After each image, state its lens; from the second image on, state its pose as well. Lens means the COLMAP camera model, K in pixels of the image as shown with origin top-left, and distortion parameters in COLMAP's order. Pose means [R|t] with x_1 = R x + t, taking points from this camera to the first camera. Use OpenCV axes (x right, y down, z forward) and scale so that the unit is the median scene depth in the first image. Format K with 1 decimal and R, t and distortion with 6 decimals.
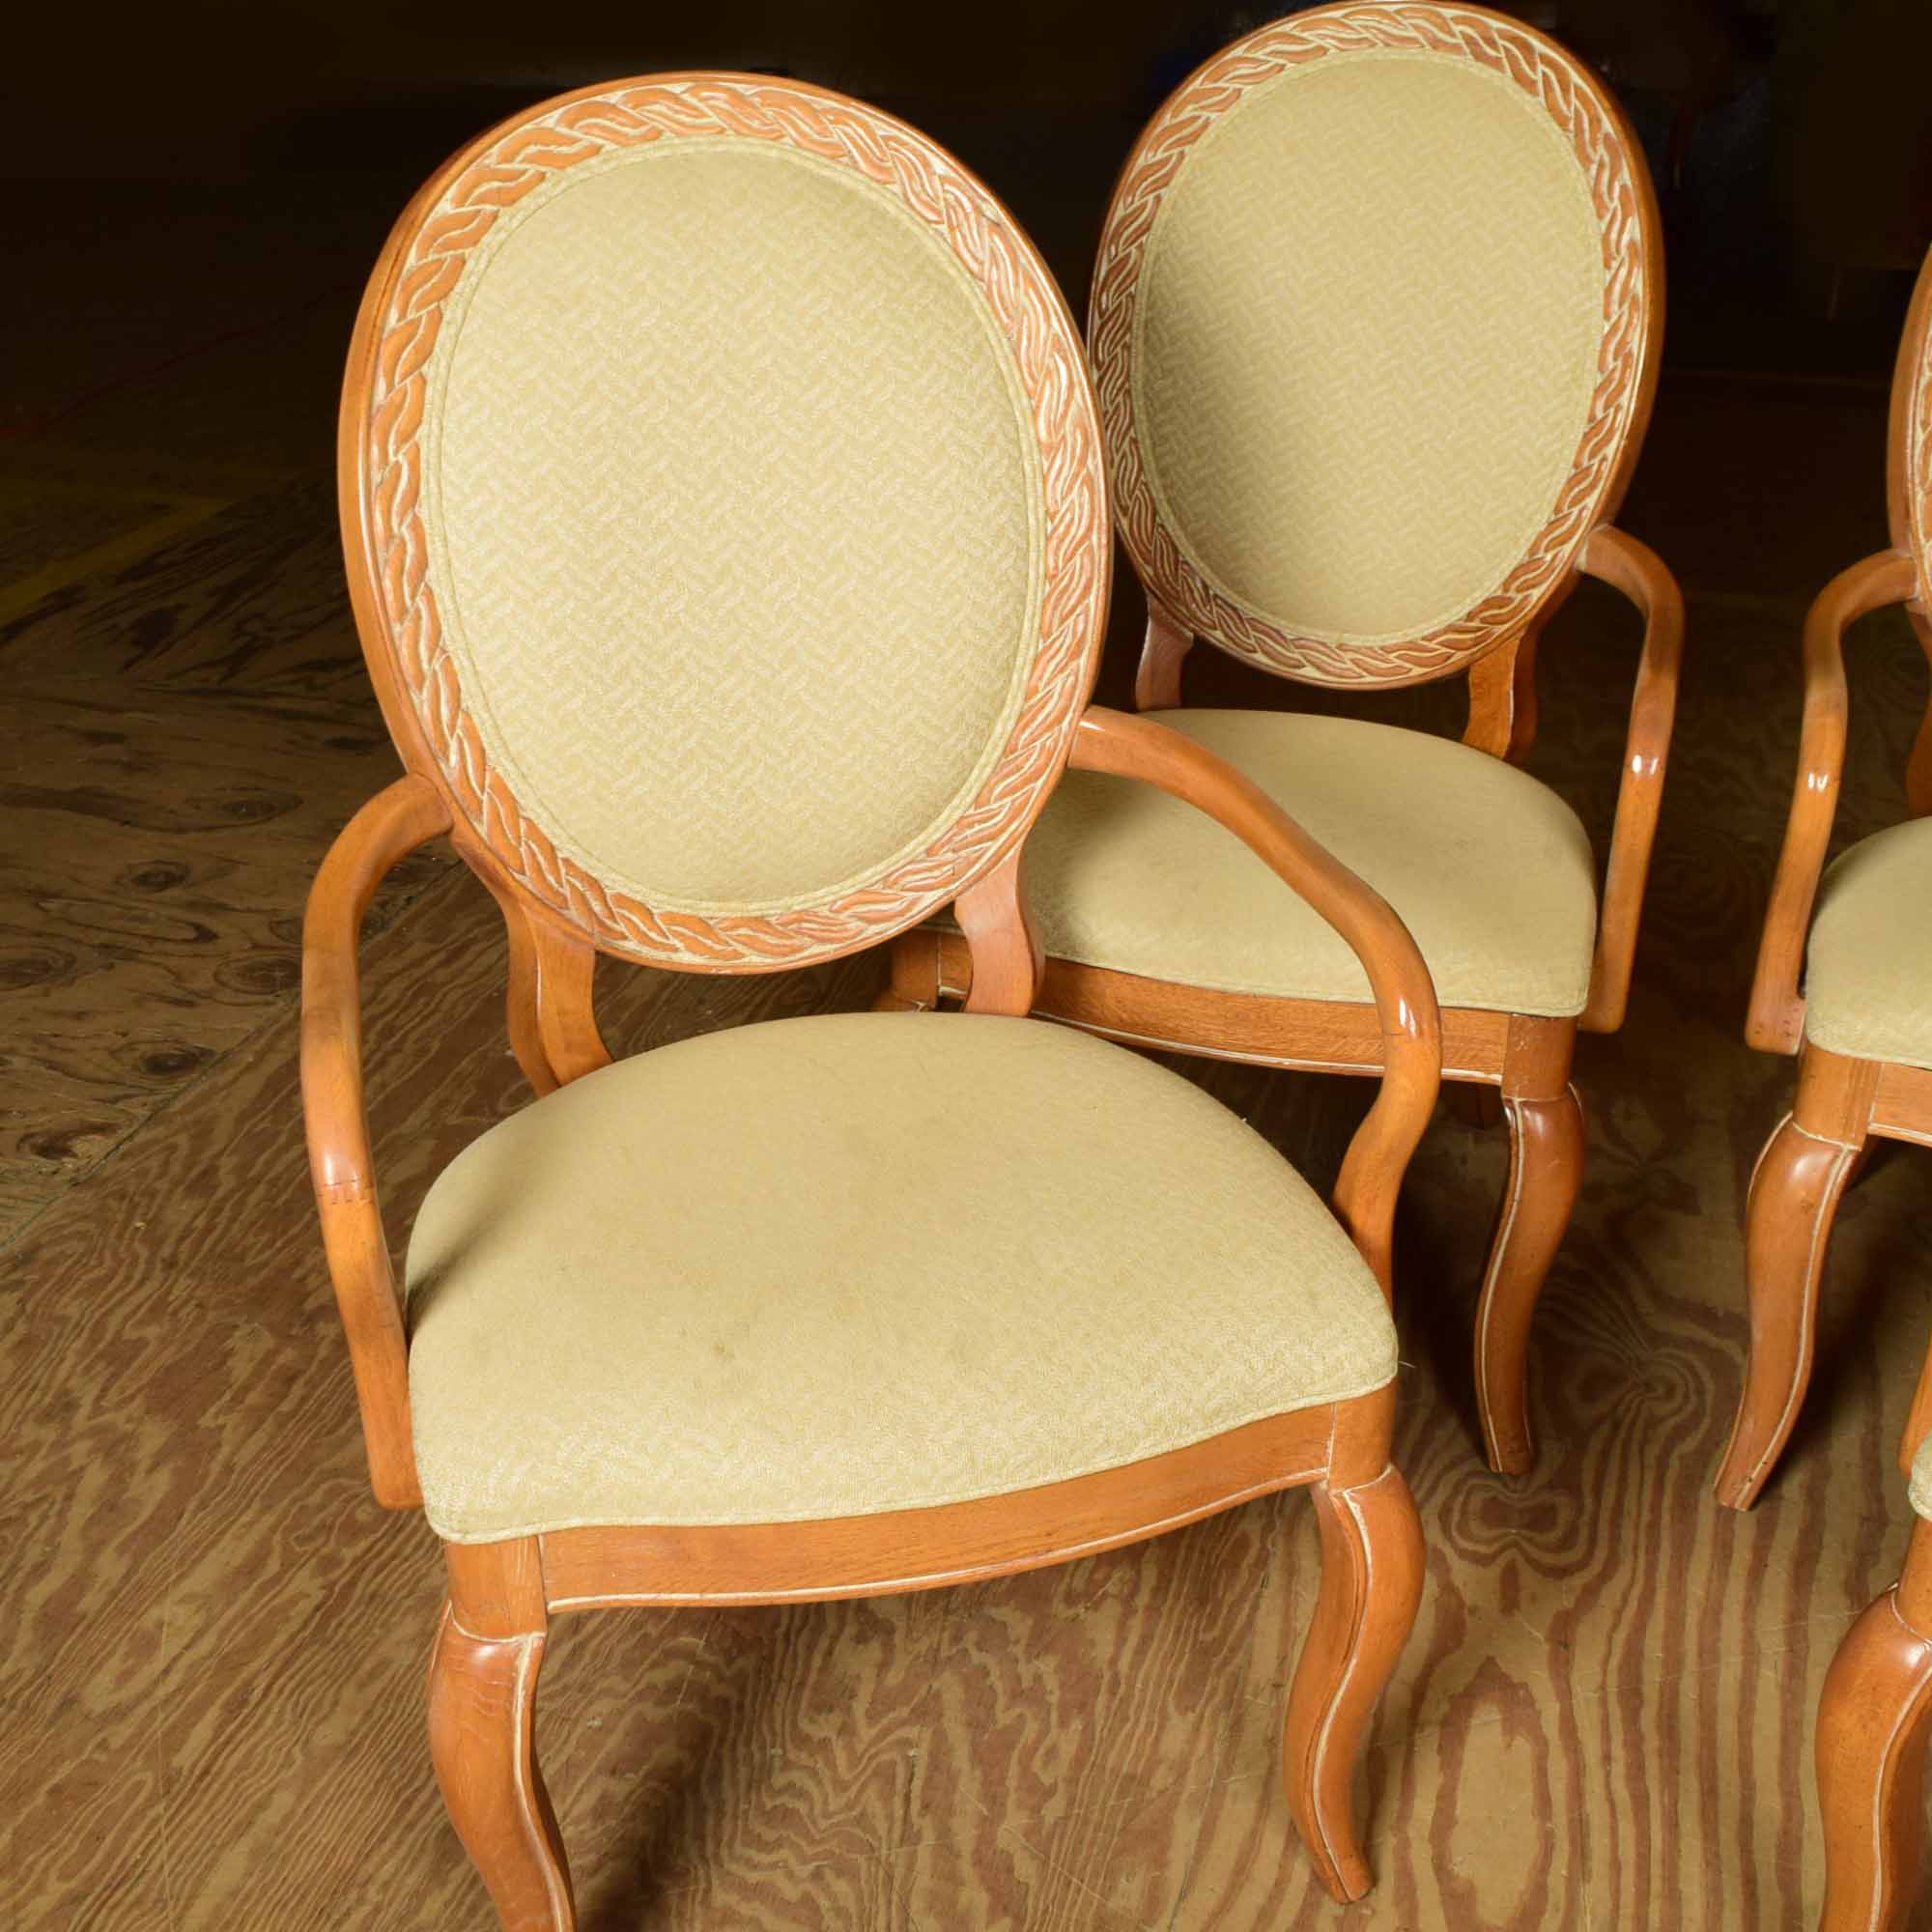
lens RADIAL K [[2248.5, 0, 959.1], [0, 2248.5, 953.6], [0, 0, 1]] dist [-0.018347, 0.000948]
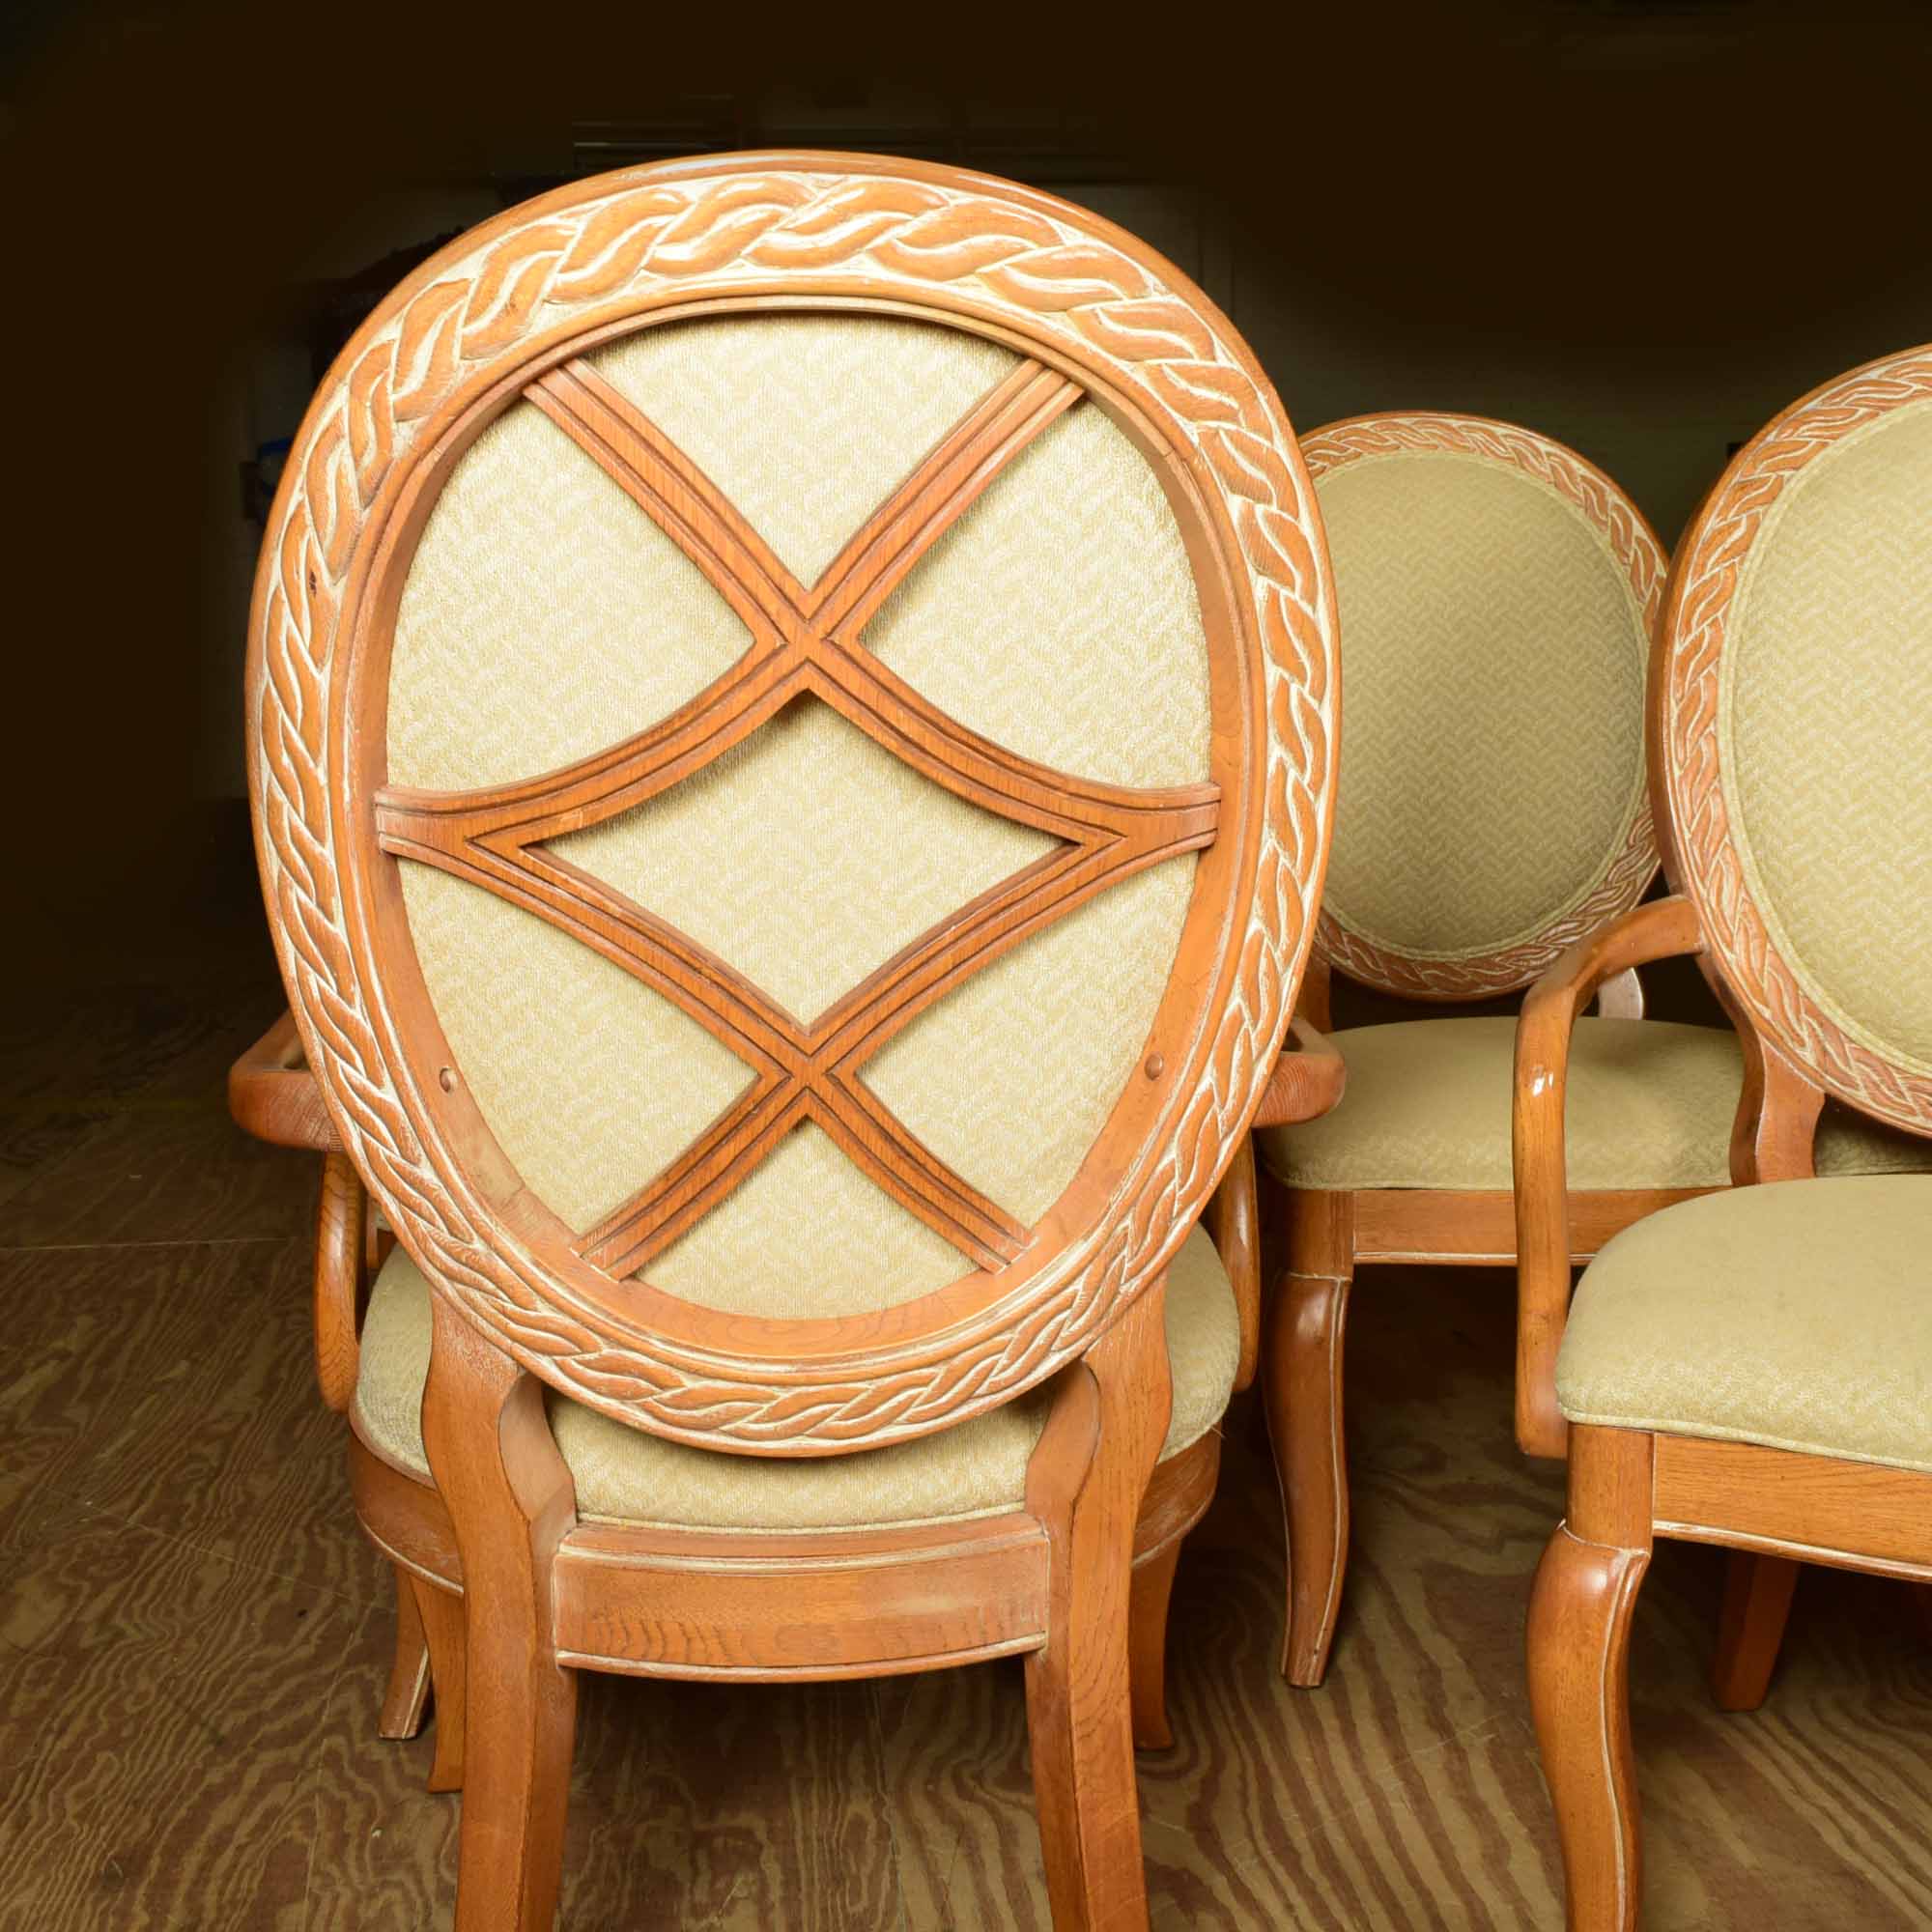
lens RADIAL K [[2239.0, 0, 959.4], [0, 2239.0, 953.6], [0, 0, 1]] dist [-0.024378, 0.019586]
pose [[0.924007, -0.076081, 0.374731, -0.170021], [0.190373, 0.941445, -0.278280, 0.210092], [-0.331617, 0.328471, 0.884385, 0.059611]]
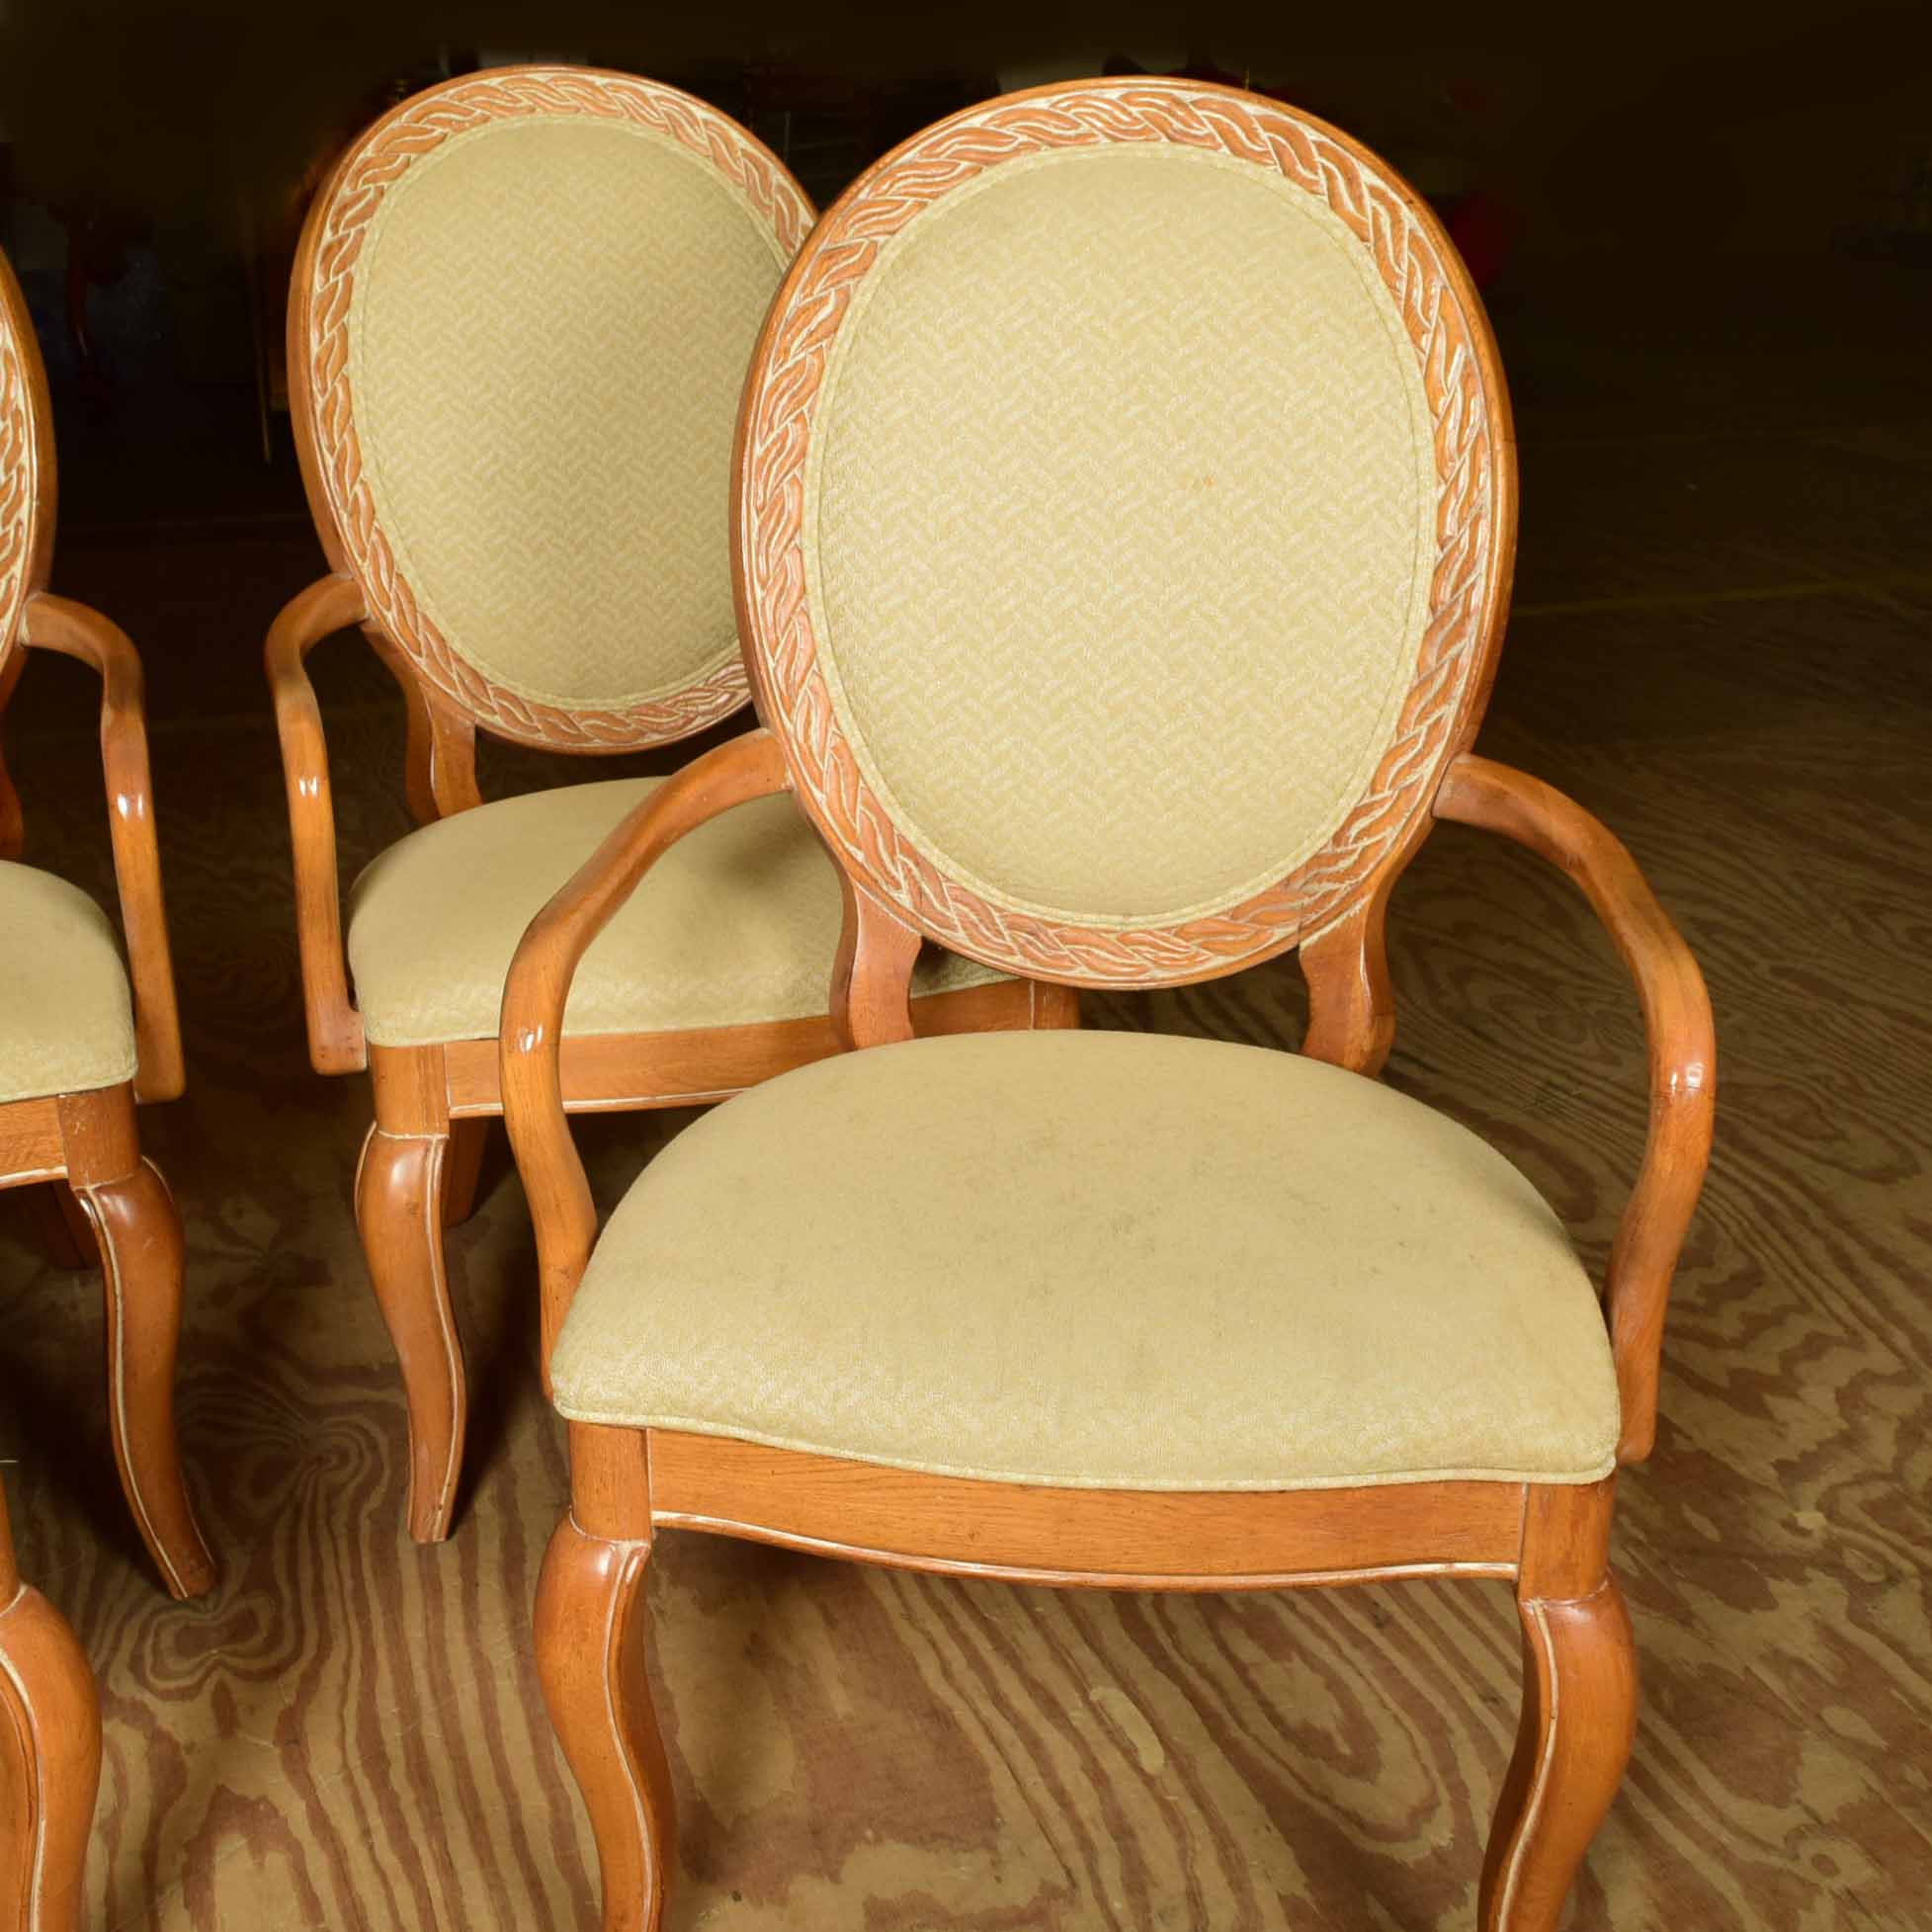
lens RADIAL K [[2293.2, 0, 936.7], [0, 2293.2, 952.4], [0, 0, 1]] dist [-0.020883, 0.013821]
pose [[0.803714, -0.214630, 0.554957, 0.031803], [0.264232, 0.964411, -0.009686, 0.078229], [-0.533128, 0.154422, 0.831823, 0.029542]]
